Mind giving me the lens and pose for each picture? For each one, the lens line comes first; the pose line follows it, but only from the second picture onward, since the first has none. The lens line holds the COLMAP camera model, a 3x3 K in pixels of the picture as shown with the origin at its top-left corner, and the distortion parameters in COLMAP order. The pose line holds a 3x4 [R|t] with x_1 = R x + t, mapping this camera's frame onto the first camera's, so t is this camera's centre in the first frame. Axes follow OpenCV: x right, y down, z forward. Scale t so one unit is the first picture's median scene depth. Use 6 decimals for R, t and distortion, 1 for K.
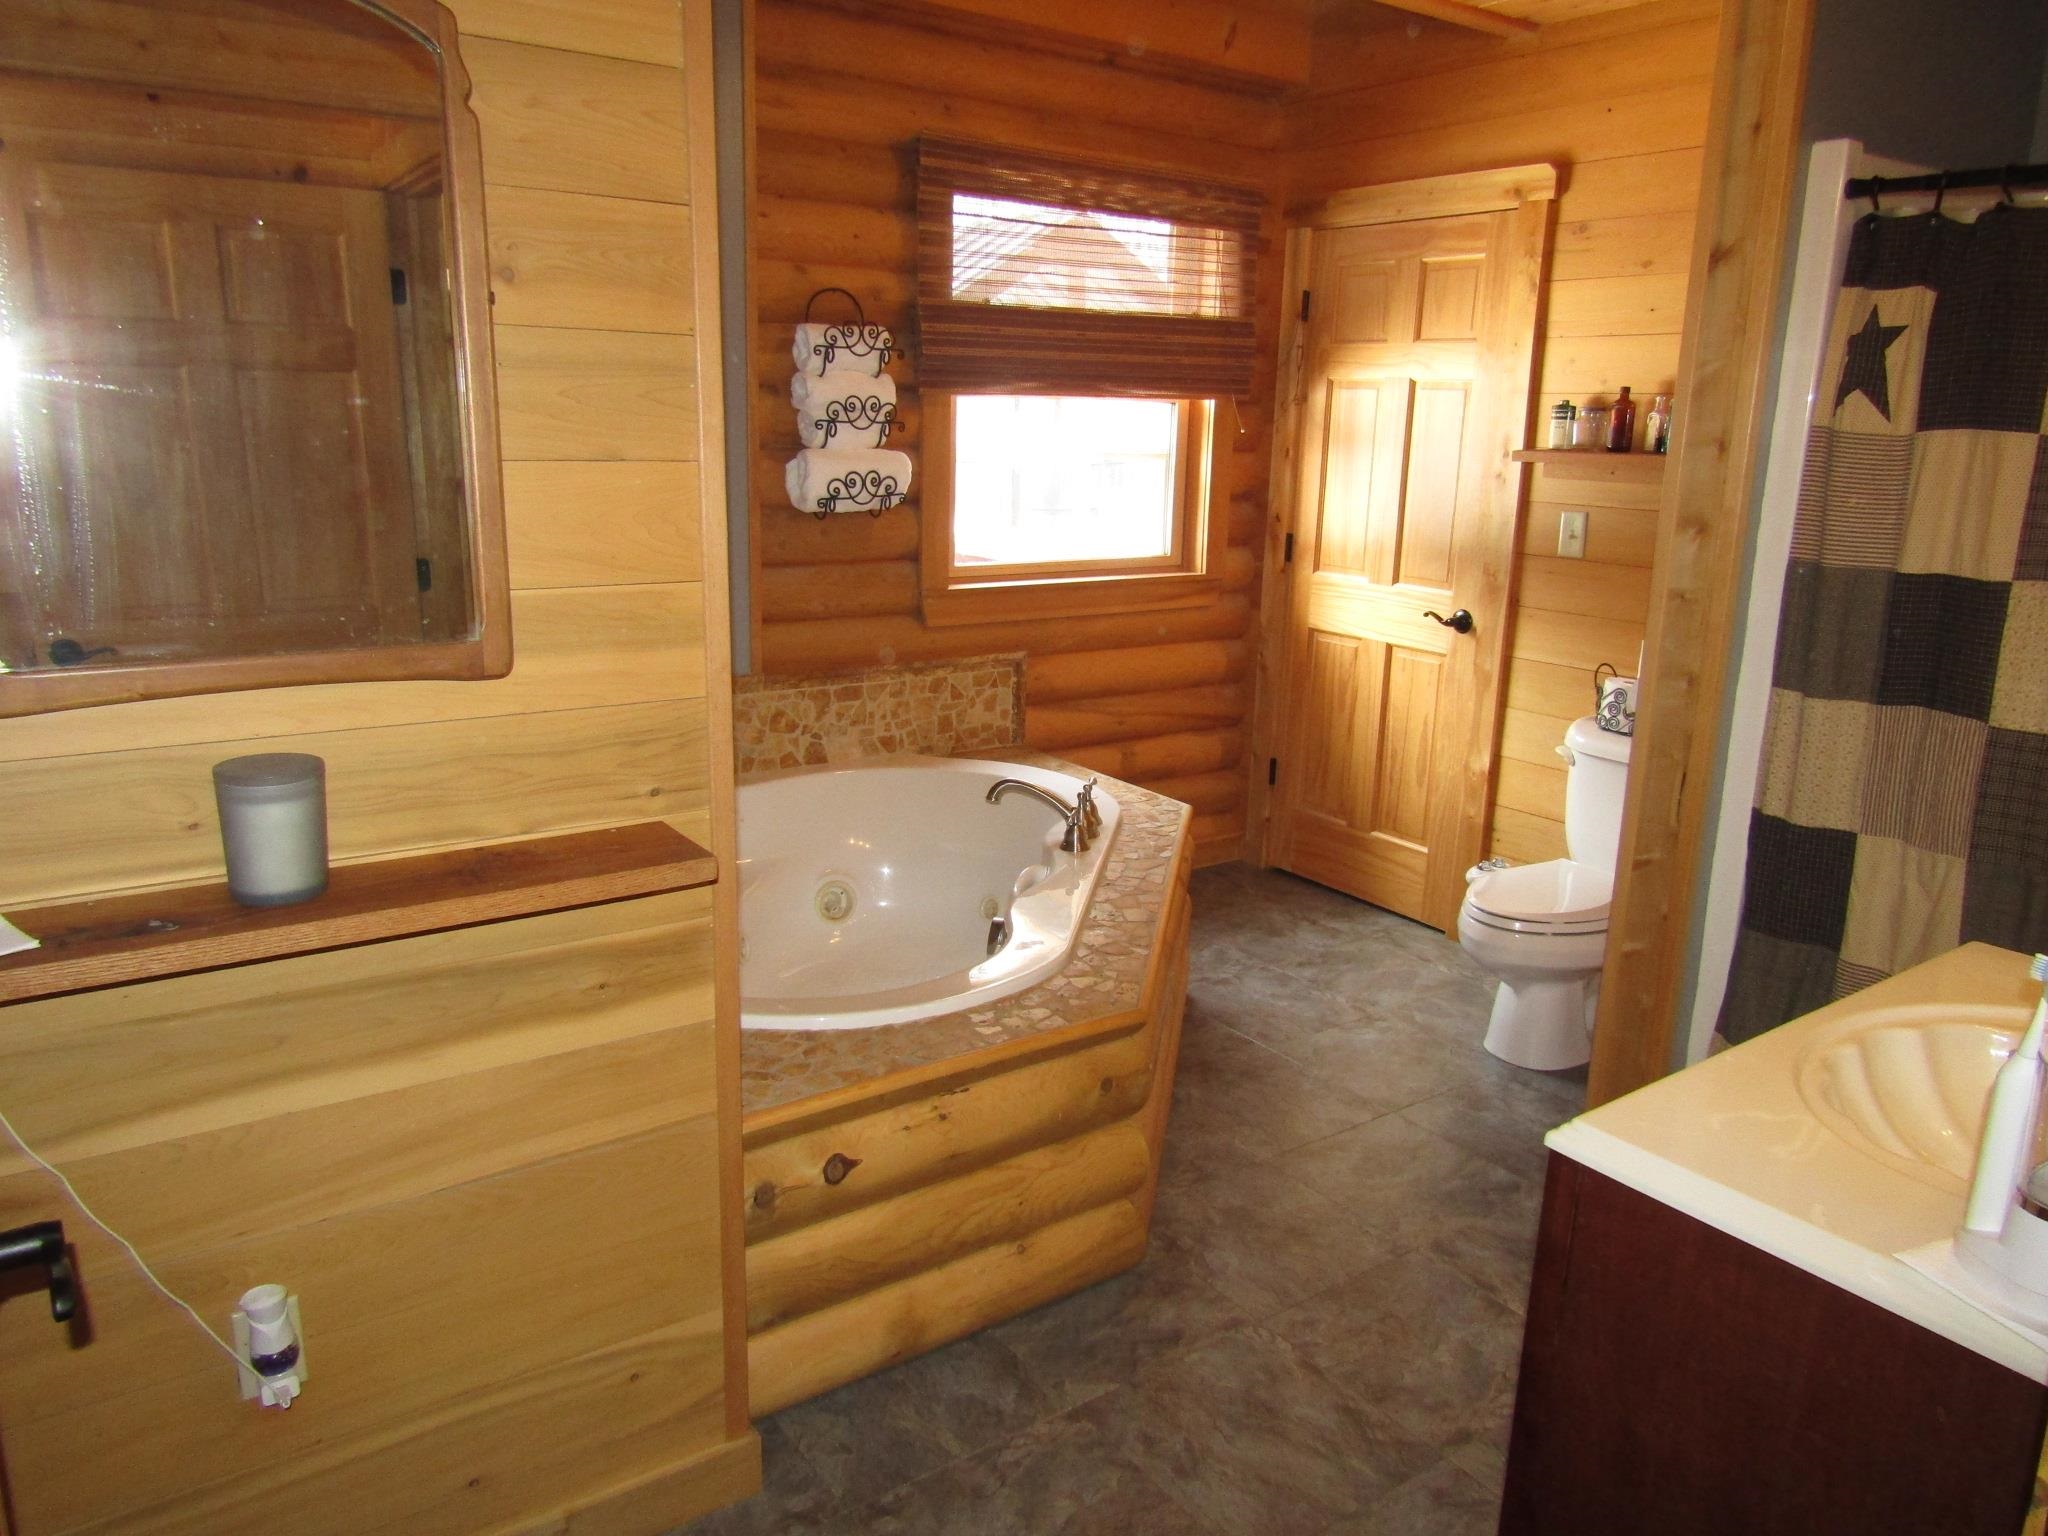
lens RADIAL K [[1451.0, 0, 1032.7], [0, 1451.0, 770.1], [0, 0, 1]] dist [-0.019213, 0.007824]
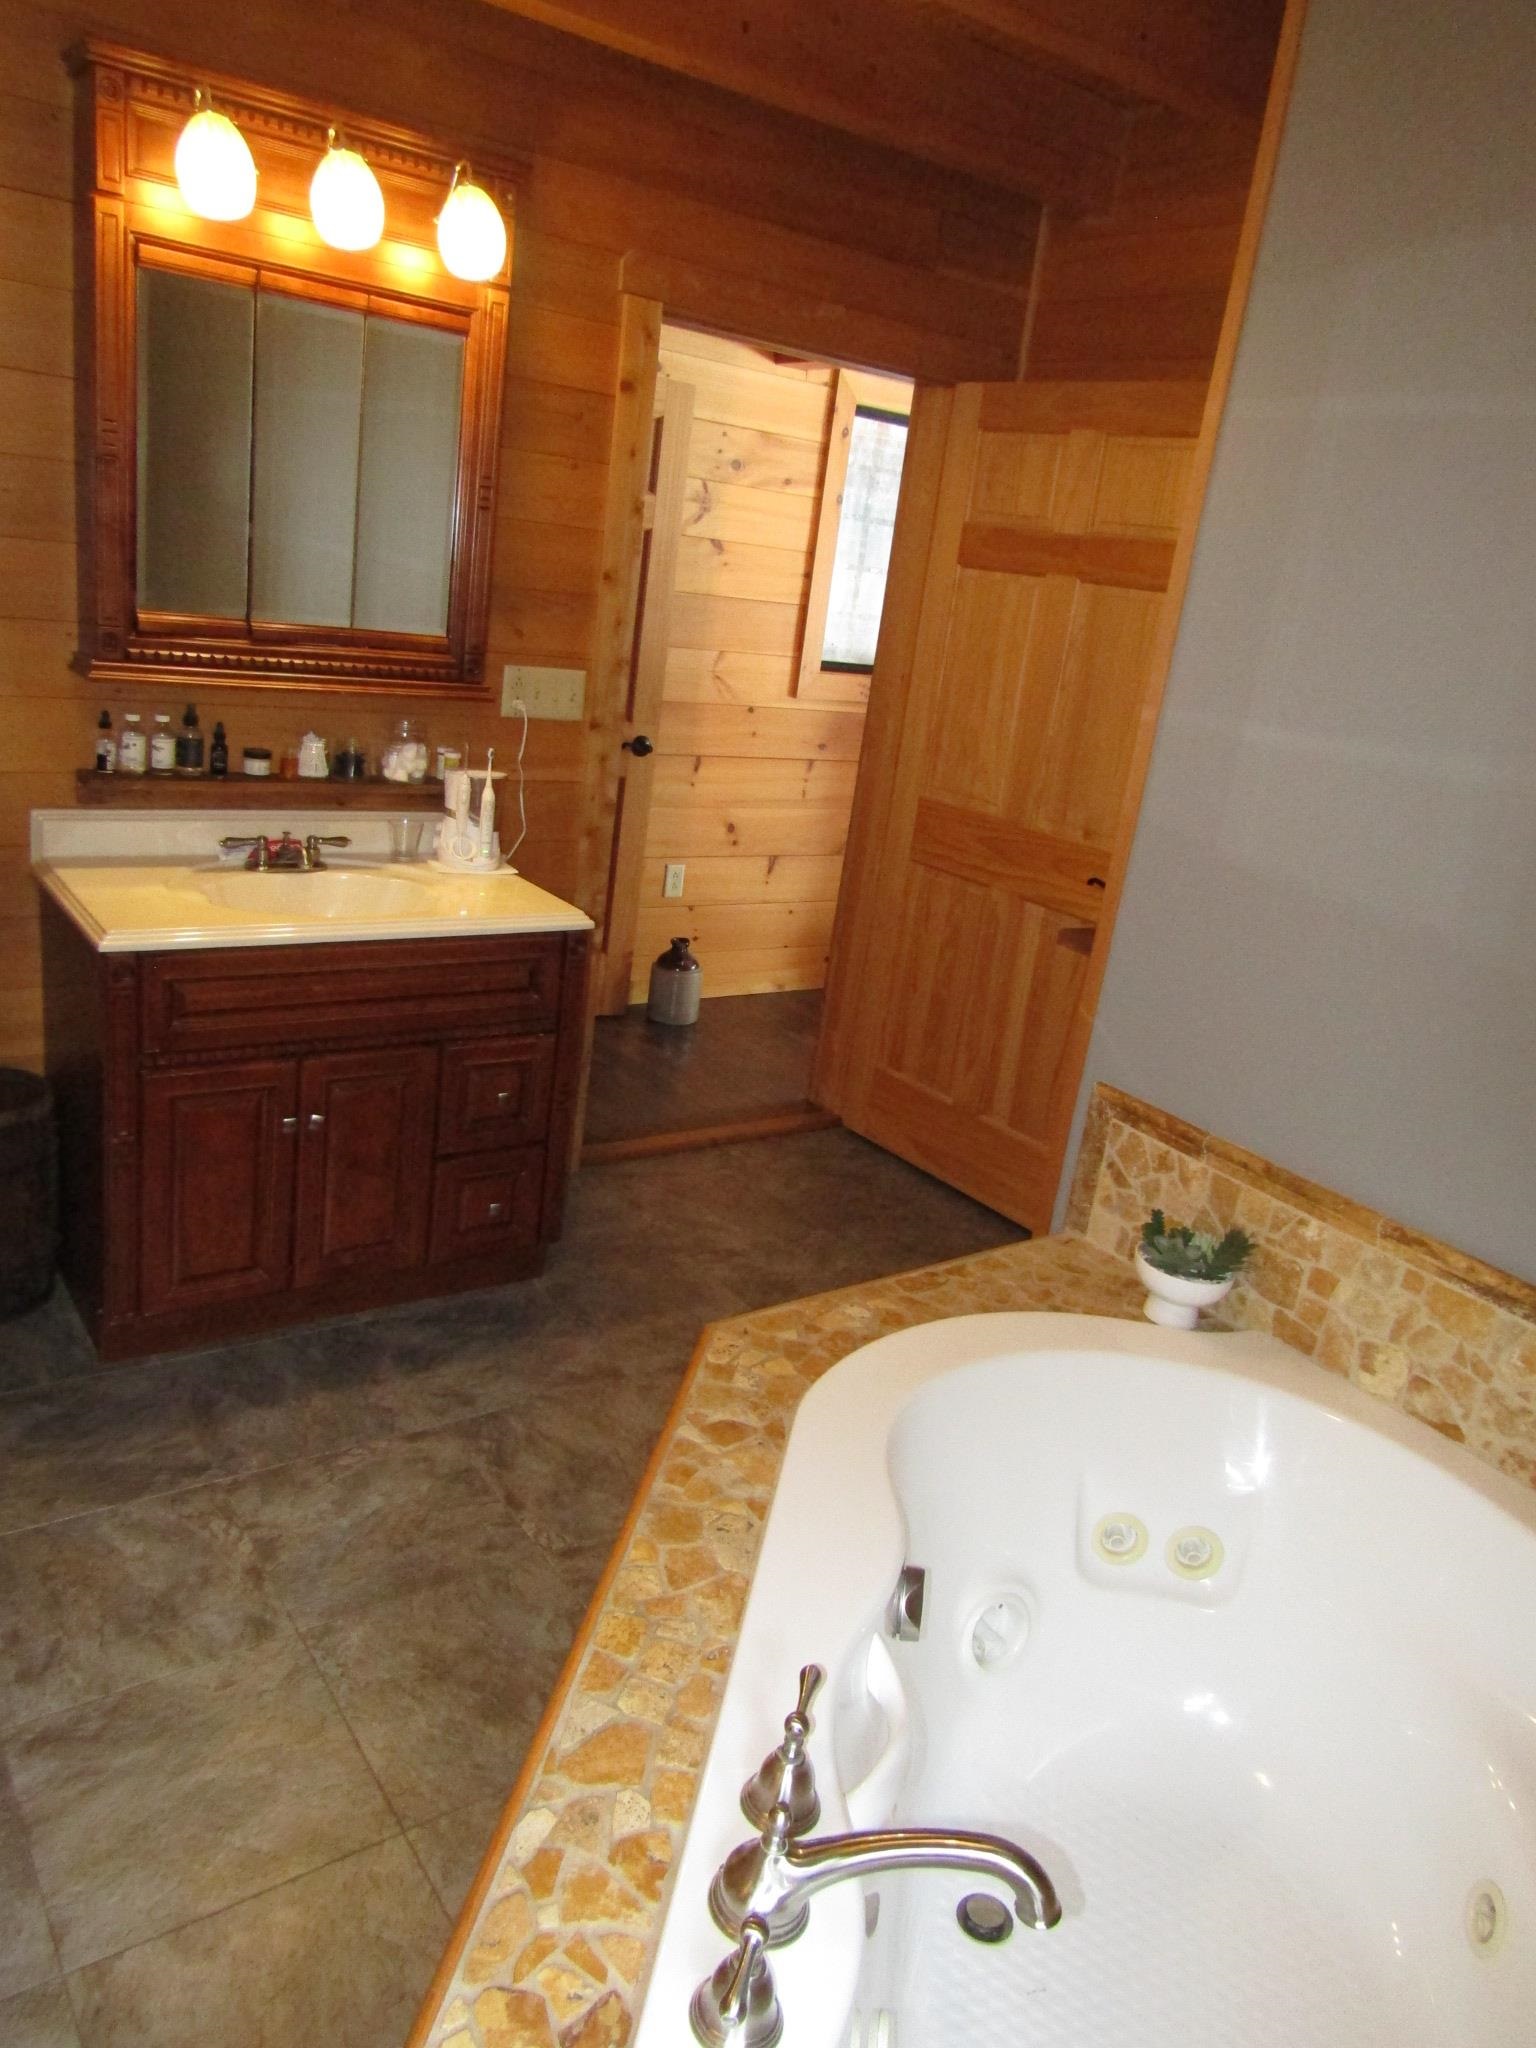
lens RADIAL K [[1451.0, 0, 781.2], [0, 1451.0, 1019.2], [0, 0, 1]] dist [-0.019213, 0.007824]
pose [[-0.985258, -0.160183, -0.060071, 0.072736], [-0.168030, 0.840114, 0.515727, -0.265096], [-0.032144, 0.518218, -0.854644, 1.013668]]
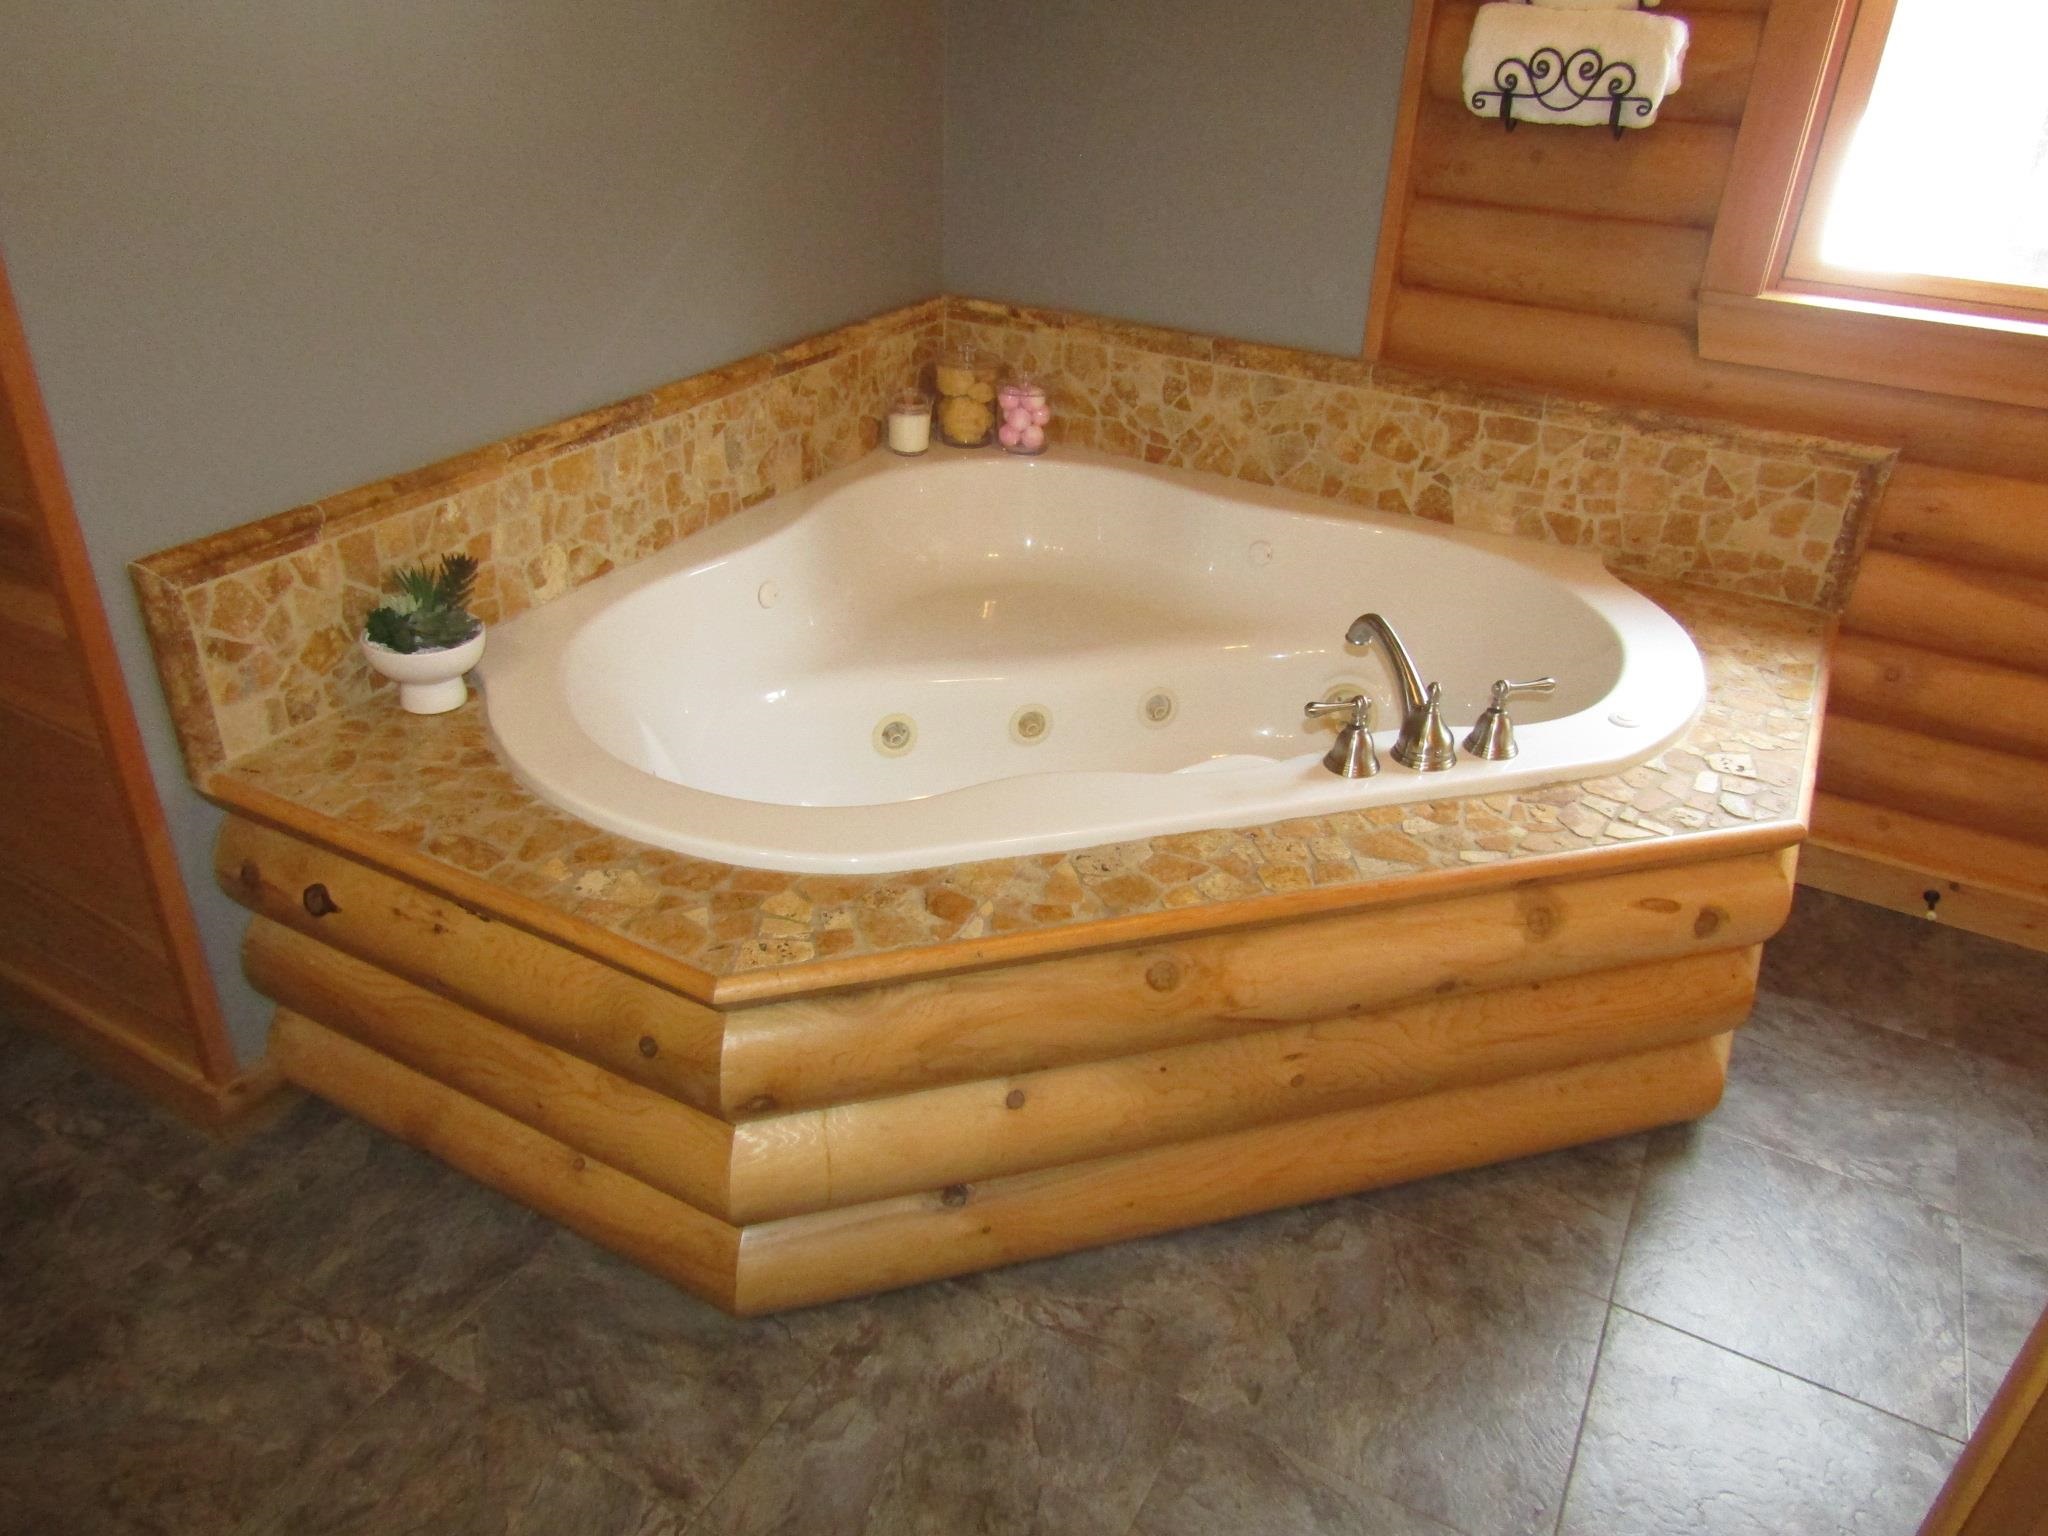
lens RADIAL K [[1451.0, 0, 1021.9], [0, 1451.0, 769.8], [0, 0, 1]] dist [-0.019213, 0.007824]
pose [[0.435417, 0.437977, -0.786504, 0.348167], [-0.242664, 0.898434, 0.365966, -0.099860], [0.866906, 0.031508, 0.497474, 0.506166]]
